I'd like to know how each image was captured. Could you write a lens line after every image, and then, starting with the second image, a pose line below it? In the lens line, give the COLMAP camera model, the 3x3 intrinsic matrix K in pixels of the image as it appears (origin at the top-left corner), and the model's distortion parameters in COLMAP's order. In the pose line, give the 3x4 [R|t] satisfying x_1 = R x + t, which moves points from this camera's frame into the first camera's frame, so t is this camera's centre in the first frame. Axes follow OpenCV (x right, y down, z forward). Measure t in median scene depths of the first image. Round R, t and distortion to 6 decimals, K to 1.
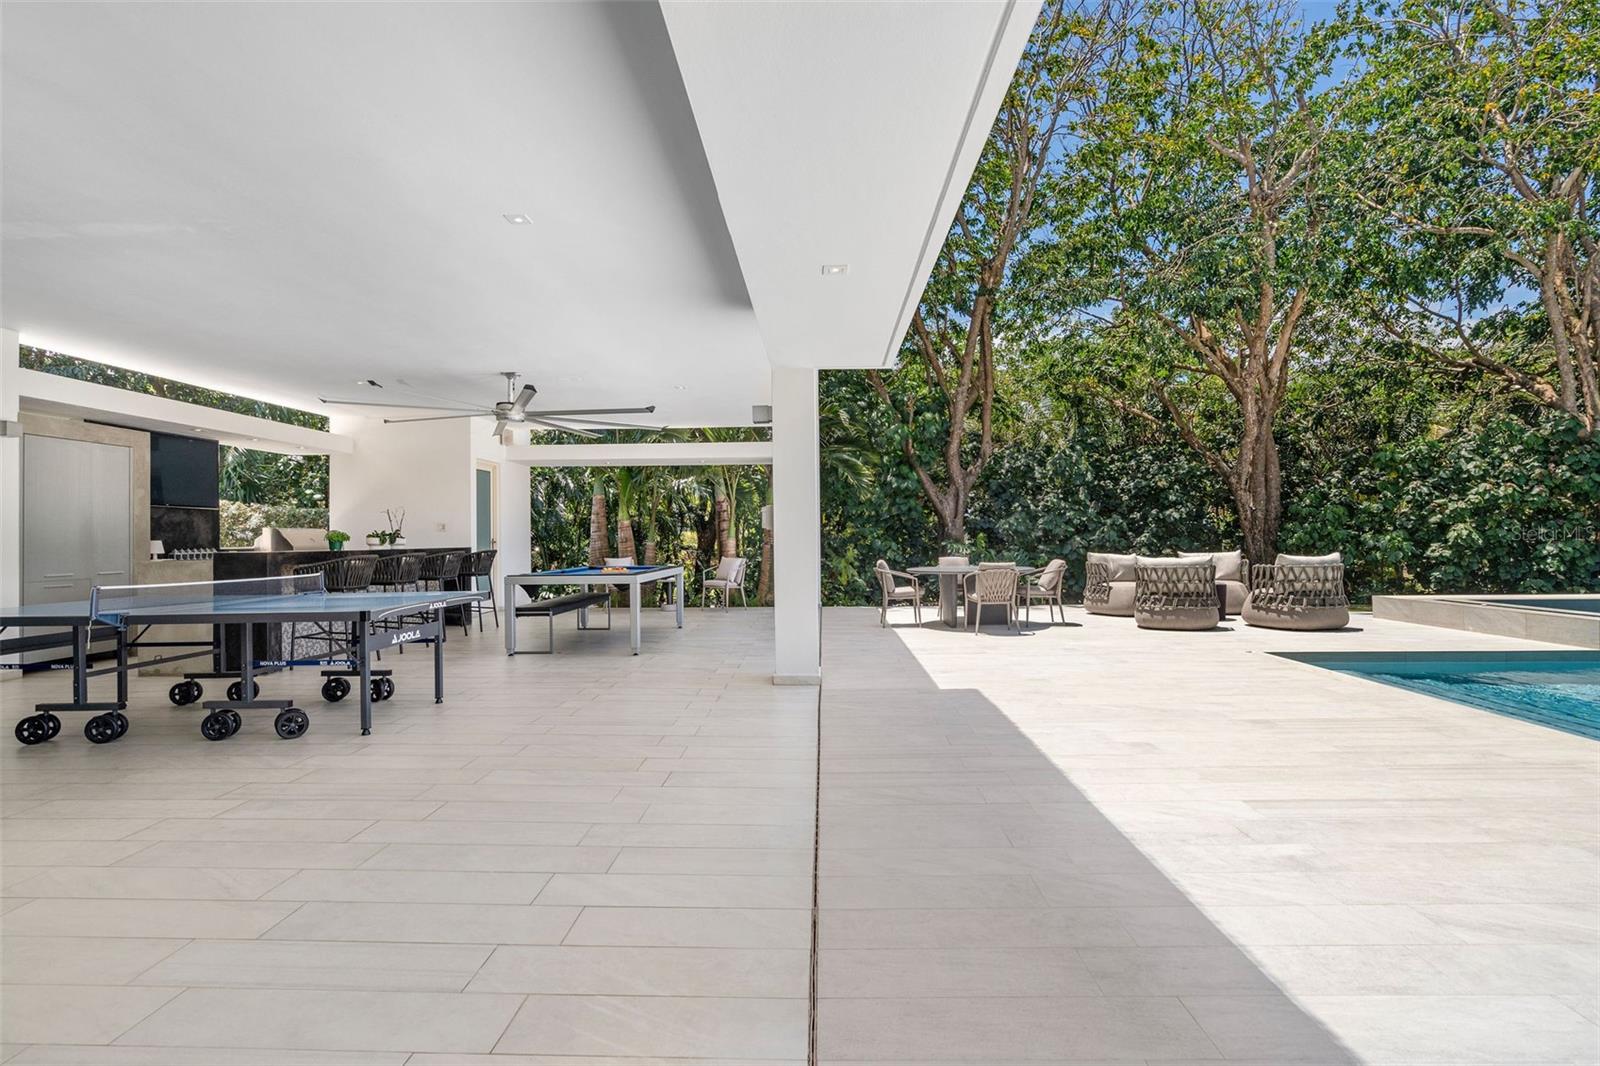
lens RADIAL K [[738.7, 0, 800.0], [0, 738.7, 533.0], [0, 0, 1]] dist [-0.001748, -0.000029]
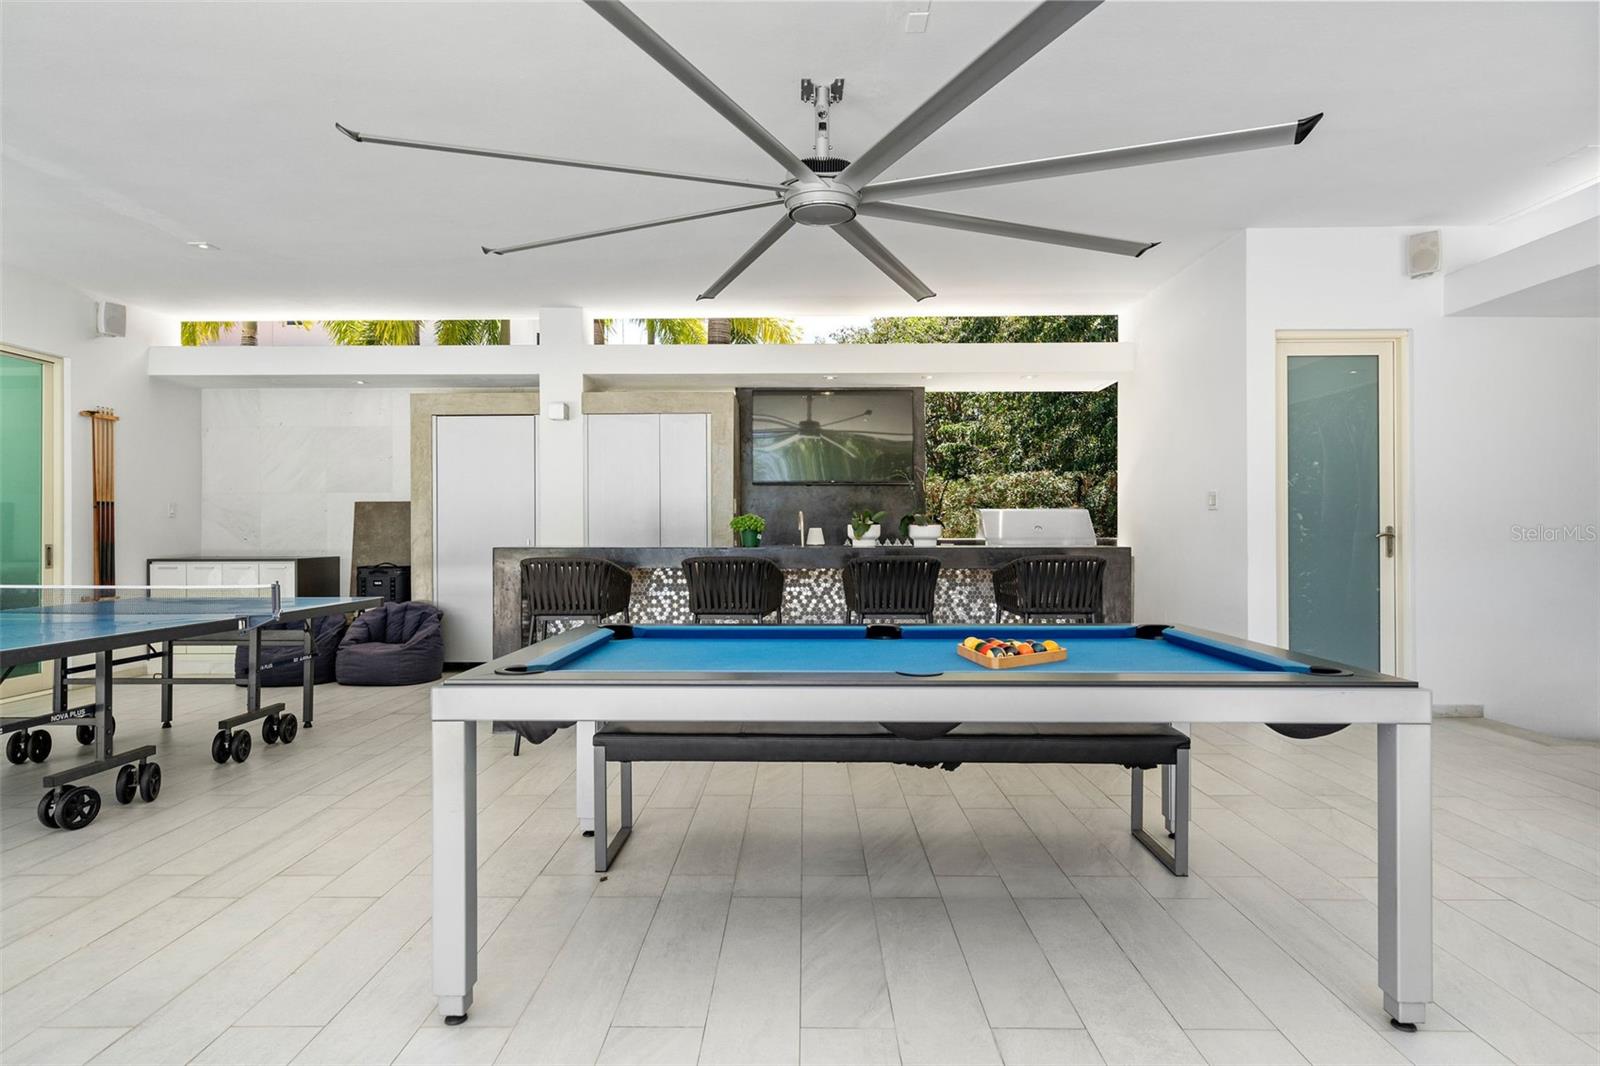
lens RADIAL K [[894.2, 0, 800.0], [0, 894.2, 533.0], [0, 0, 1]] dist [0.000295, 0.000020]
pose [[0.019841, 0.010401, -0.999749, 0.082467], [0.008863, 0.999905, 0.010578, 0.005699], [0.999764, -0.009071, 0.019746, 1.082774]]
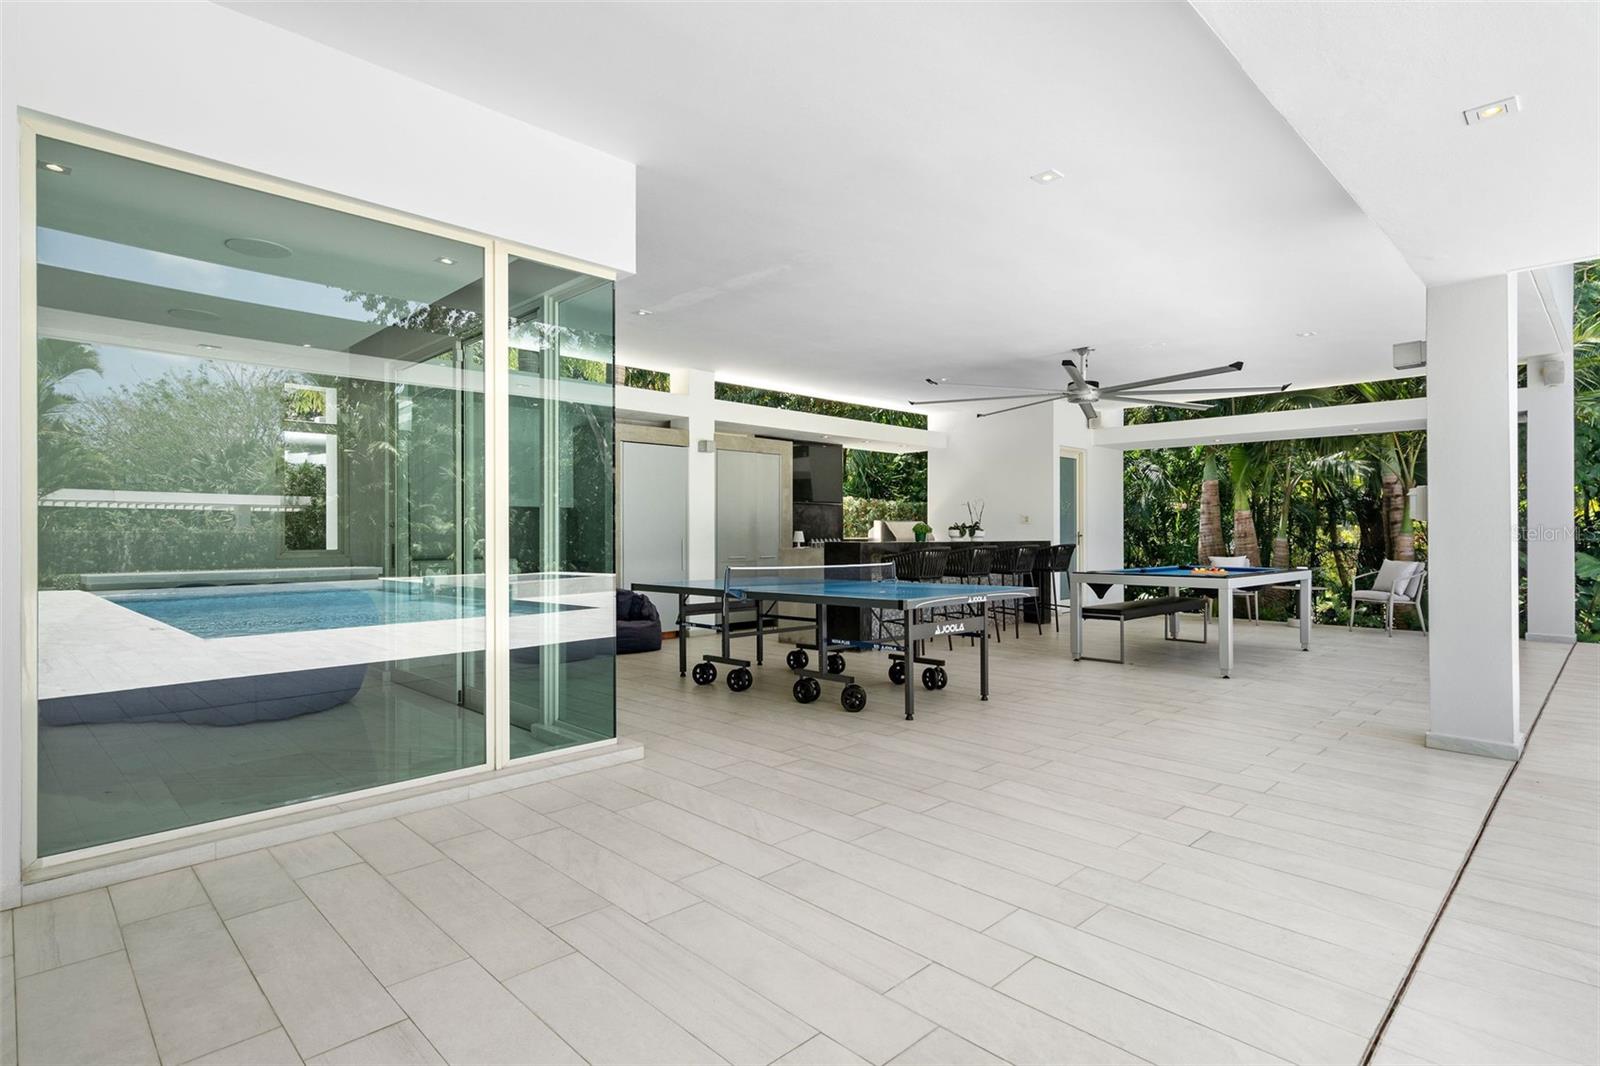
lens RADIAL K [[817.0, 0, 800.0], [0, 817.0, 533.0], [0, 0, 1]] dist [-0.000329, 0.000244]
pose [[0.721260, 0.007970, -0.692619, 0.058388], [-0.002179, 0.999955, 0.009238, 0.000757], [0.692661, -0.005154, 0.721245, 0.042658]]
